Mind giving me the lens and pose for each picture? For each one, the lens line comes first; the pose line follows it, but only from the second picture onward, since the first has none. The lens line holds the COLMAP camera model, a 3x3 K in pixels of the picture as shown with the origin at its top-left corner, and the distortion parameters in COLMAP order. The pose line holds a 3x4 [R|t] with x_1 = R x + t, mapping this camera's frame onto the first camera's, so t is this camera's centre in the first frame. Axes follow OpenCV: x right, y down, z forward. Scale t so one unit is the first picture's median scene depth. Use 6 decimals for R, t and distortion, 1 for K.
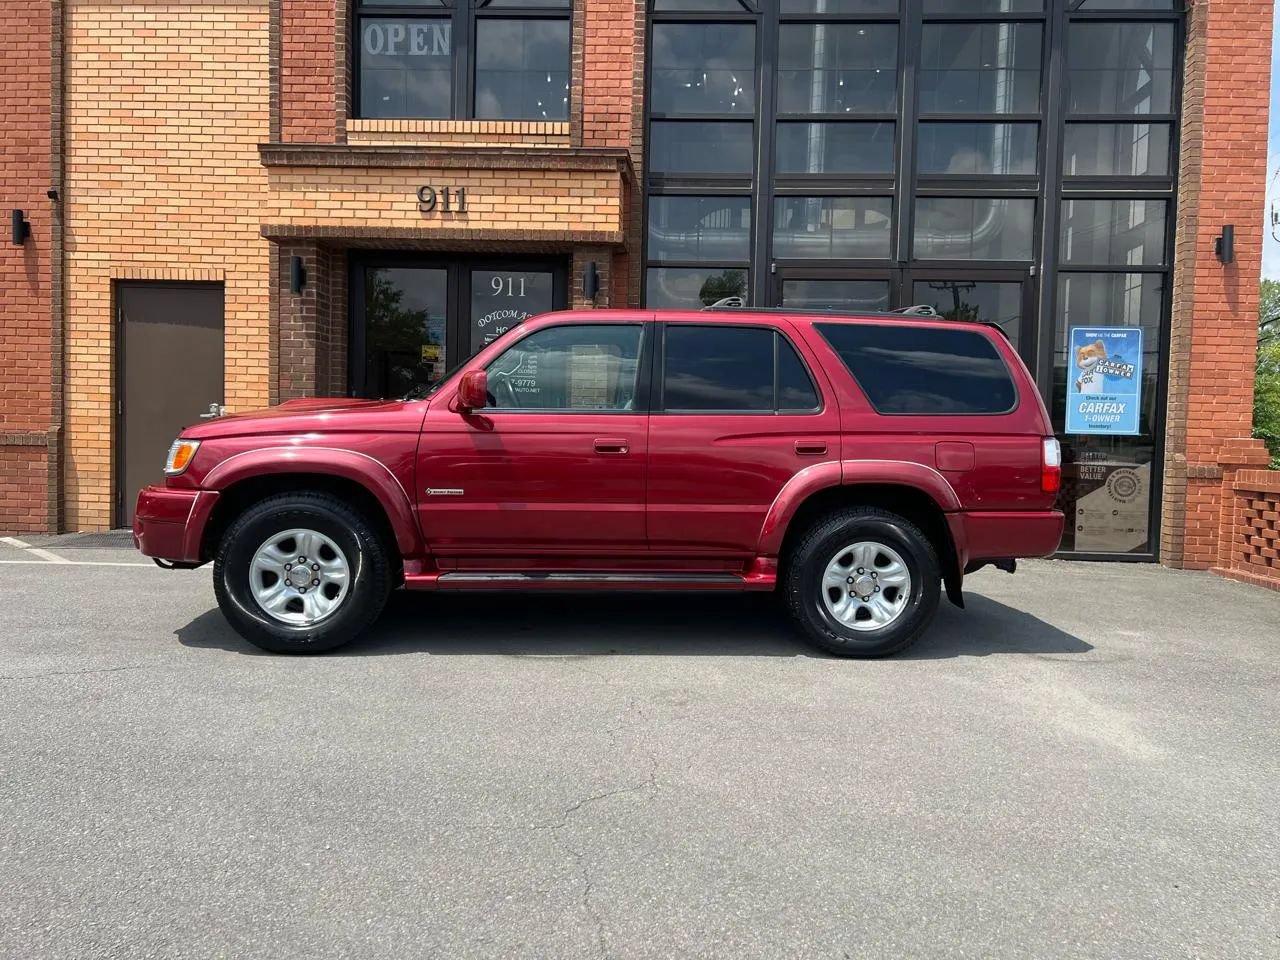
lens RADIAL K [[958.6, 0, 639.2], [0, 958.6, 486.1], [0, 0, 1]] dist [0.044720, -0.048207]
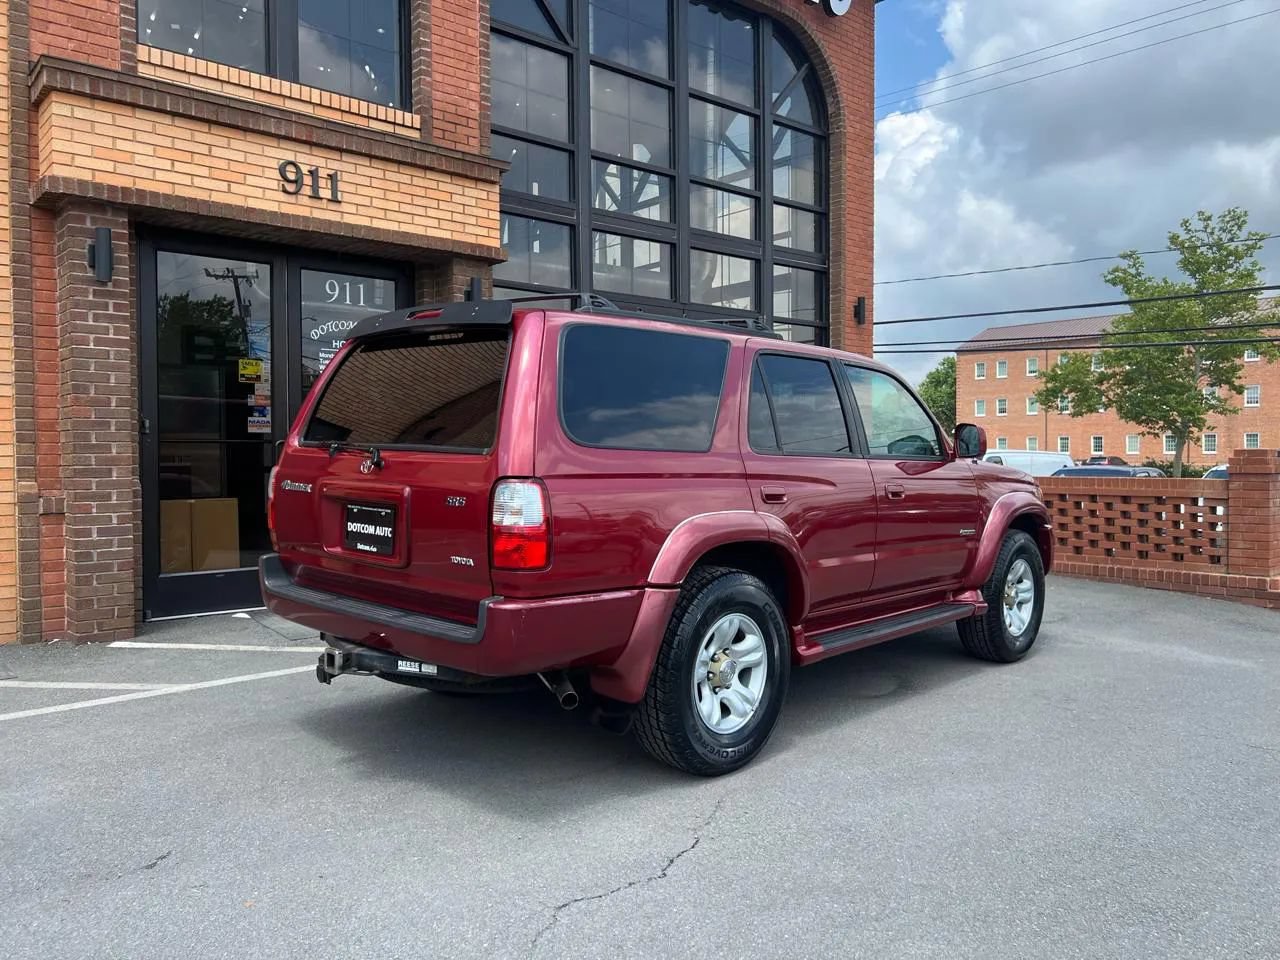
lens RADIAL K [[958.6, 0, 637.5], [0, 958.6, 469.9], [0, 0, 1]] dist [0.044720, -0.048207]
pose [[0.717175, -0.044528, 0.695470, -0.574687], [0.054871, 0.998466, 0.007344, -0.048909], [-0.694730, 0.032894, 0.718518, 0.240674]]
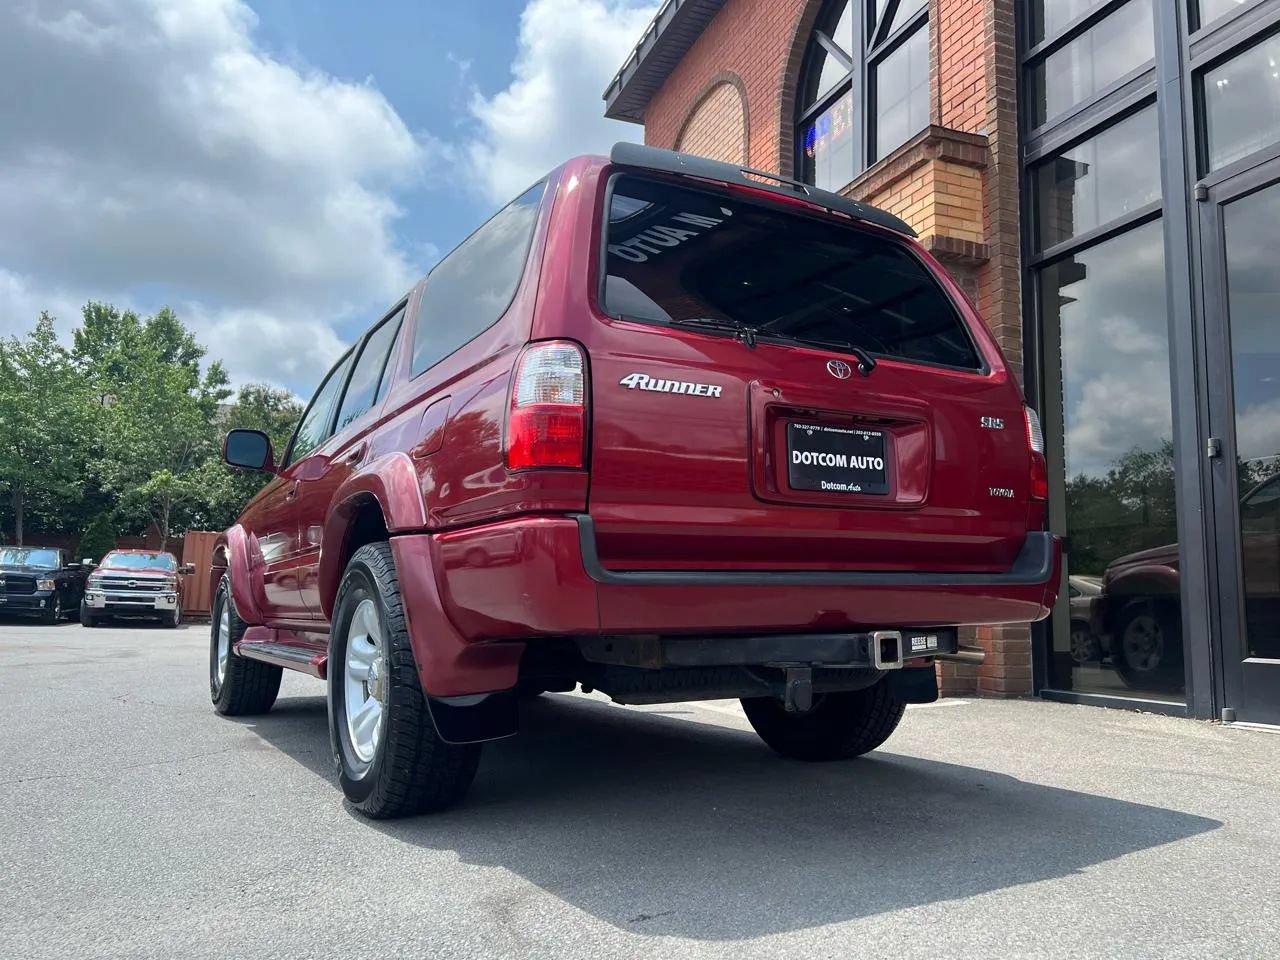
lens RADIAL K [[958.6, 0, 652.7], [0, 958.6, 485.3], [0, 0, 1]] dist [0.044720, -0.048207]
pose [[0.432884, -0.136180, -0.891104, 0.490656], [-0.048076, 0.983629, -0.173675, 0.049237], [0.900167, 0.118022, 0.419250, 0.526990]]
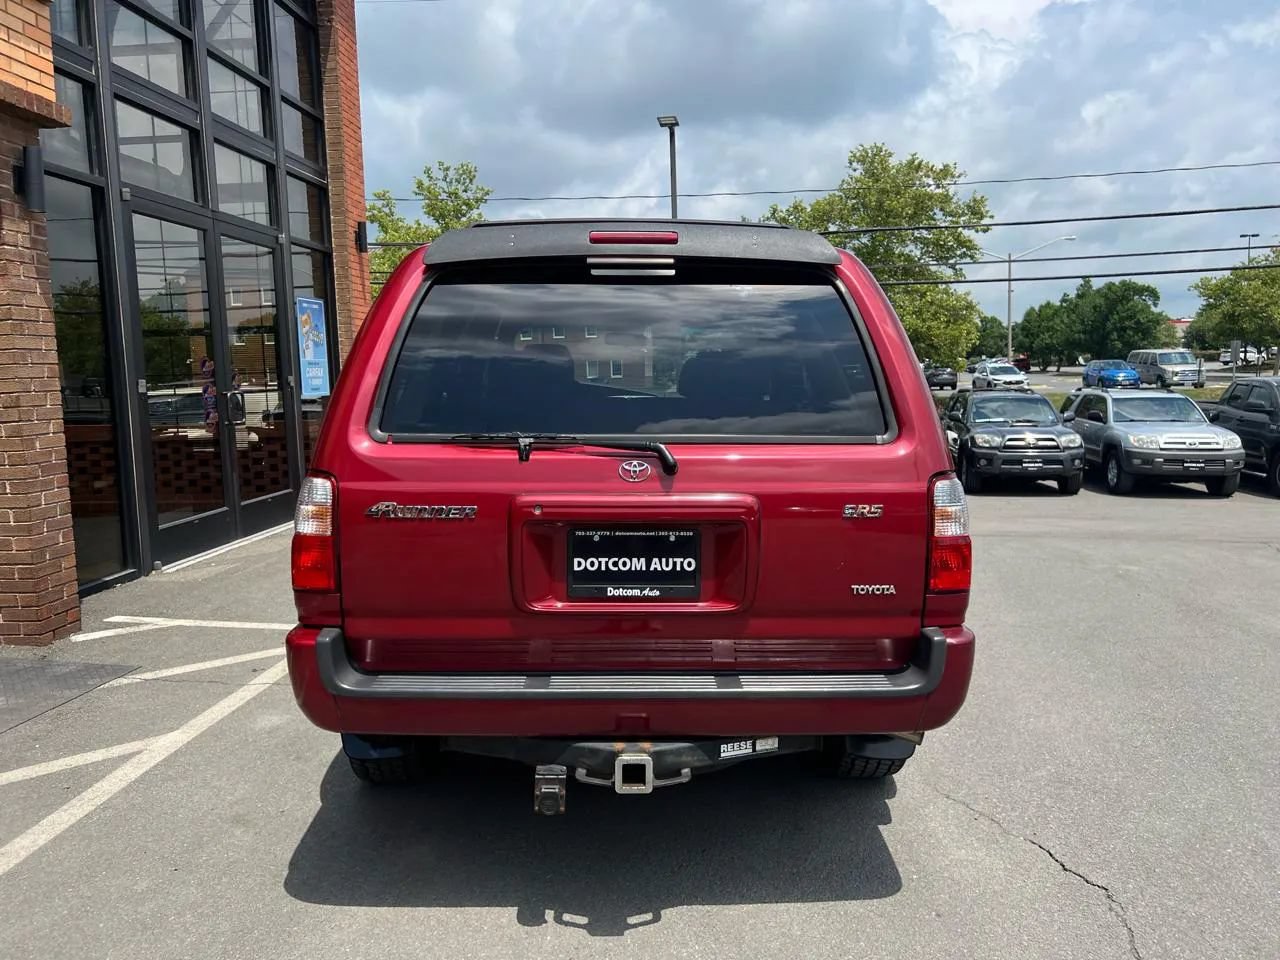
lens RADIAL K [[958.6, 0, 617.5], [0, 958.6, 478.0], [0, 0, 1]] dist [0.044720, -0.048207]
pose [[0.042955, -0.141441, 0.989014, -0.637061], [0.070821, 0.987869, 0.138201, -0.089536], [-0.996564, 0.064107, 0.052451, 0.617573]]
